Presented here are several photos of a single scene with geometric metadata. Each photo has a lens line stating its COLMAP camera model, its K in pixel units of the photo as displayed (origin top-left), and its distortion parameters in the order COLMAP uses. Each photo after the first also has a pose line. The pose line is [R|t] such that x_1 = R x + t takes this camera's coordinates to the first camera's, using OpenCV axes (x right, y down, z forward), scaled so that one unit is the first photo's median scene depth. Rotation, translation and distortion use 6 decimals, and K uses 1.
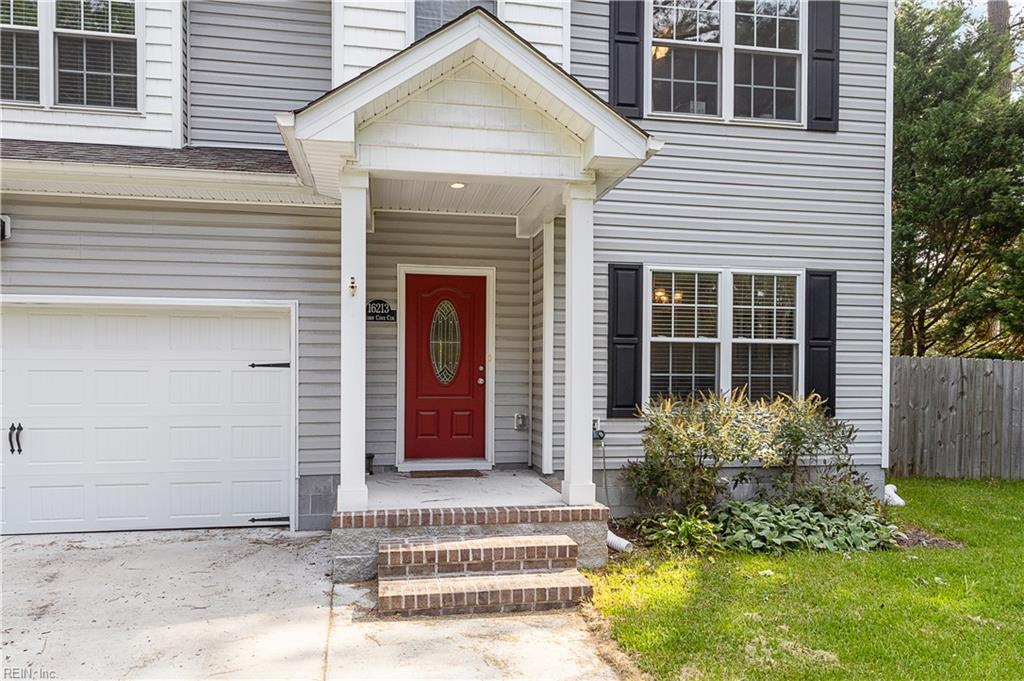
lens RADIAL K [[531.6, 0, 472.1], [0, 531.6, 385.7], [0, 0, 1]] dist [-0.003914, -0.000643]
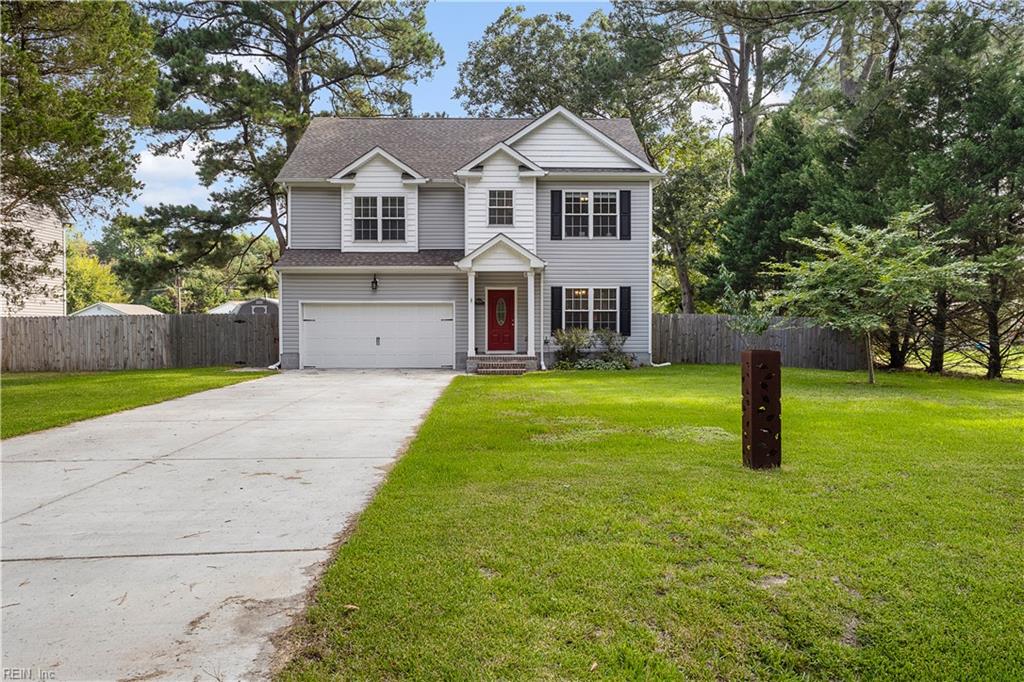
lens RADIAL K [[760.6, 0, 513.3], [0, 760.6, 339.8], [0, 0, 1]] dist [0.000577, -0.000064]
pose [[0.987116, -0.002376, -0.159989, 0.737730], [0.001768, 0.999991, -0.003939, 0.098995], [0.159997, 0.003605, 0.987111, -3.385357]]
